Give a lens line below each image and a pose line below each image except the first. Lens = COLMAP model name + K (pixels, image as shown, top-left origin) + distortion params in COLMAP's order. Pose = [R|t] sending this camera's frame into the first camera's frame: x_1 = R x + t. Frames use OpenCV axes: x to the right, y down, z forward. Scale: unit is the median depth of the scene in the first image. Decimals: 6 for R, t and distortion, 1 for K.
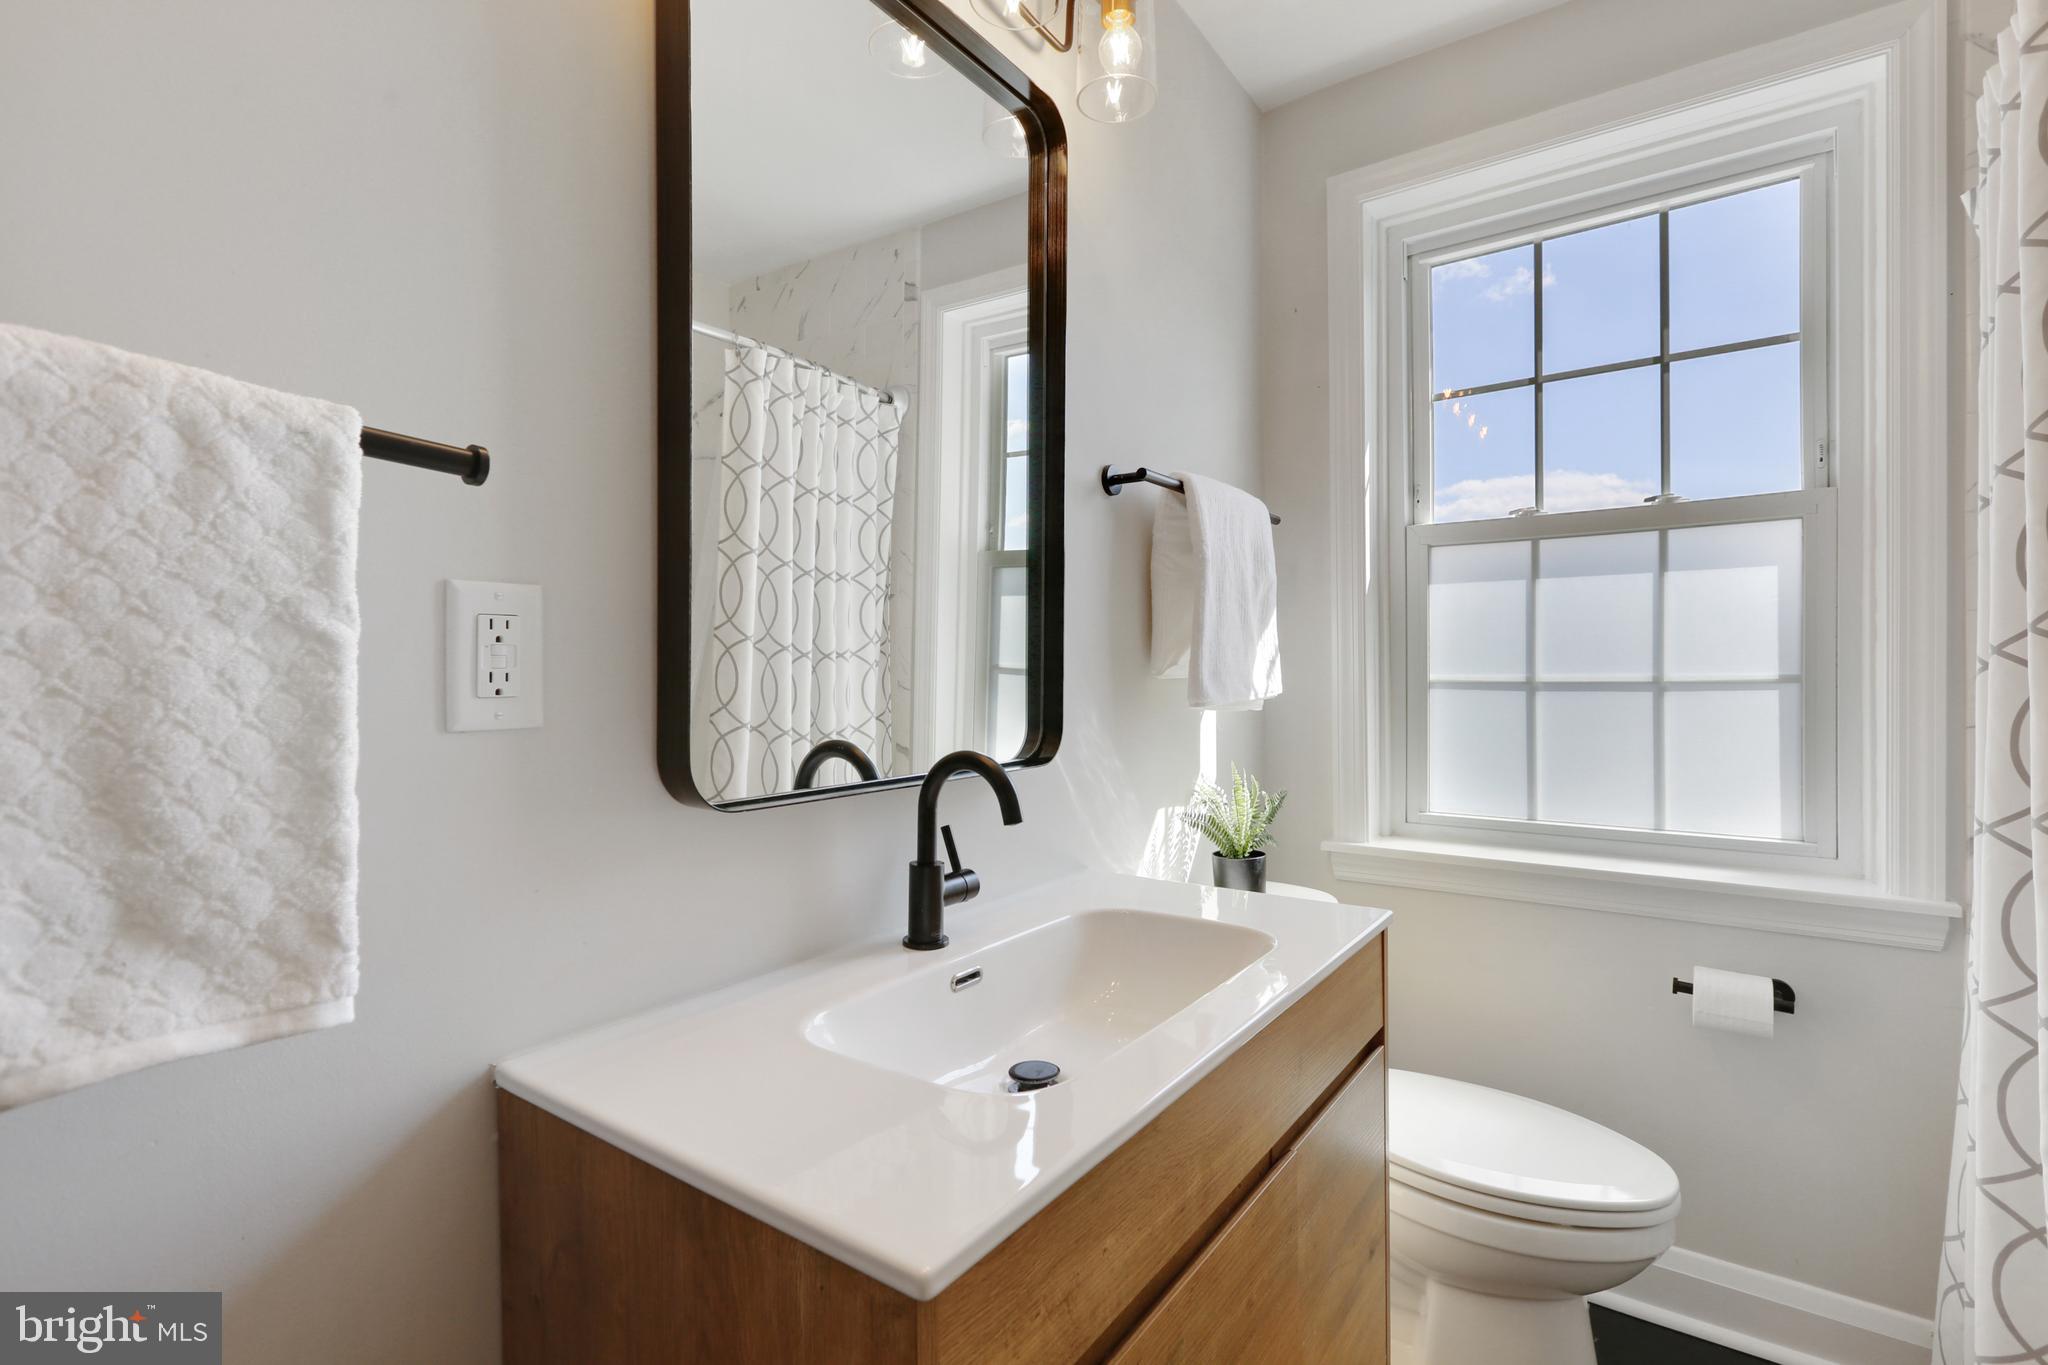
lens RADIAL K [[933.5, 0, 1038.5], [0, 933.5, 681.1], [0, 0, 1]] dist [0.004219, -0.001741]
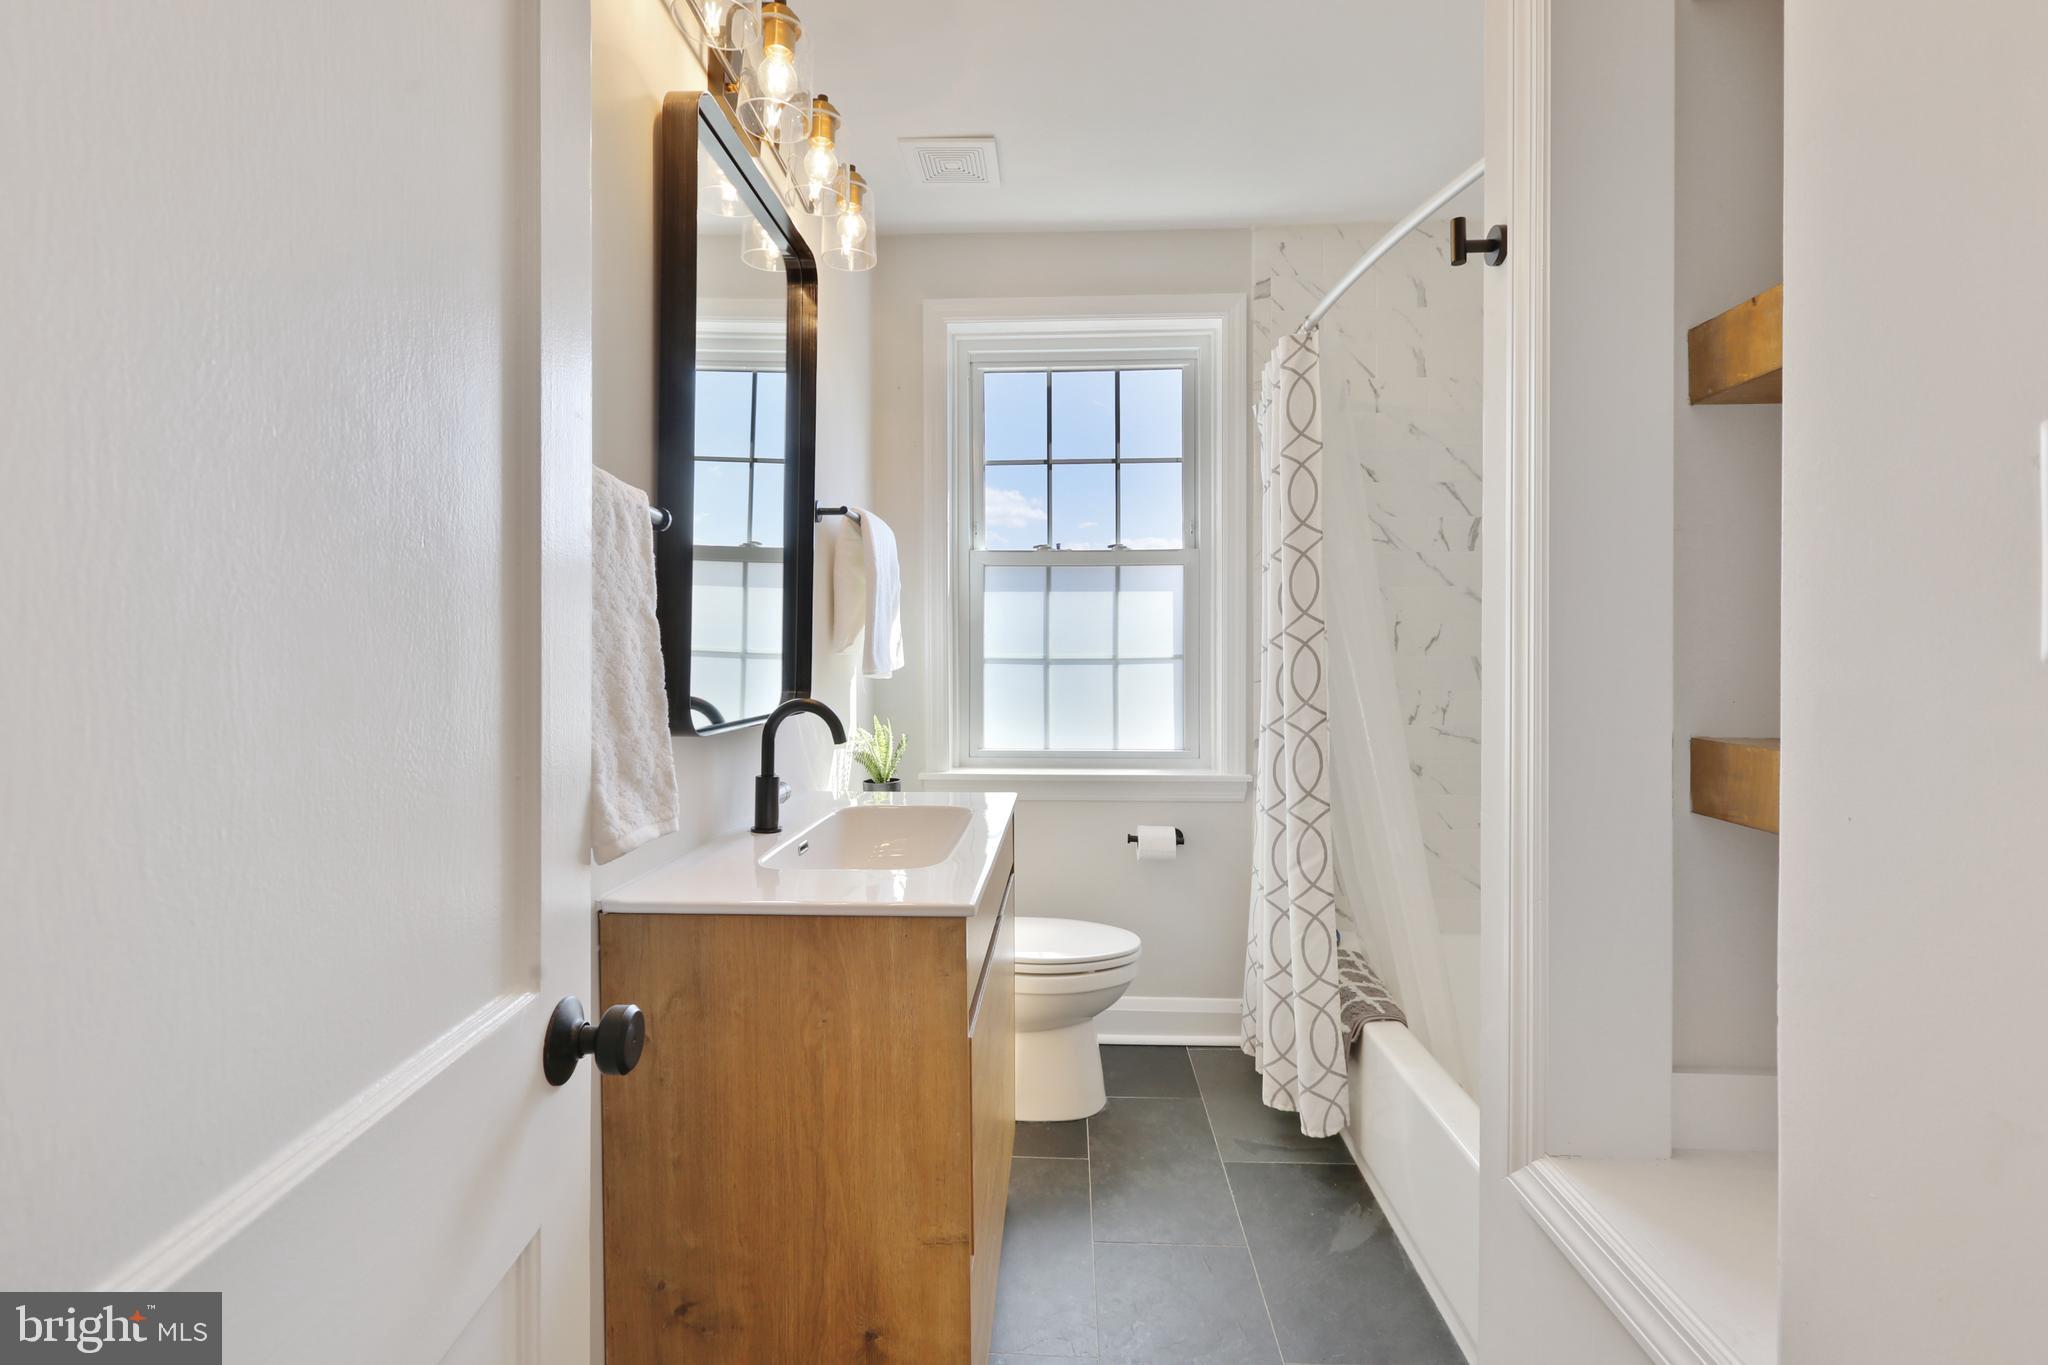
lens RADIAL K [[933.5, 0, 1015.1], [0, 933.5, 664.3], [0, 0, 1]] dist [0.004219, -0.001741]
pose [[0.844388, -0.000179, 0.535731, -0.381080], [0.000439, 1.000000, -0.000359, 0.011895], [-0.535731, 0.000538, 0.844388, -0.301125]]
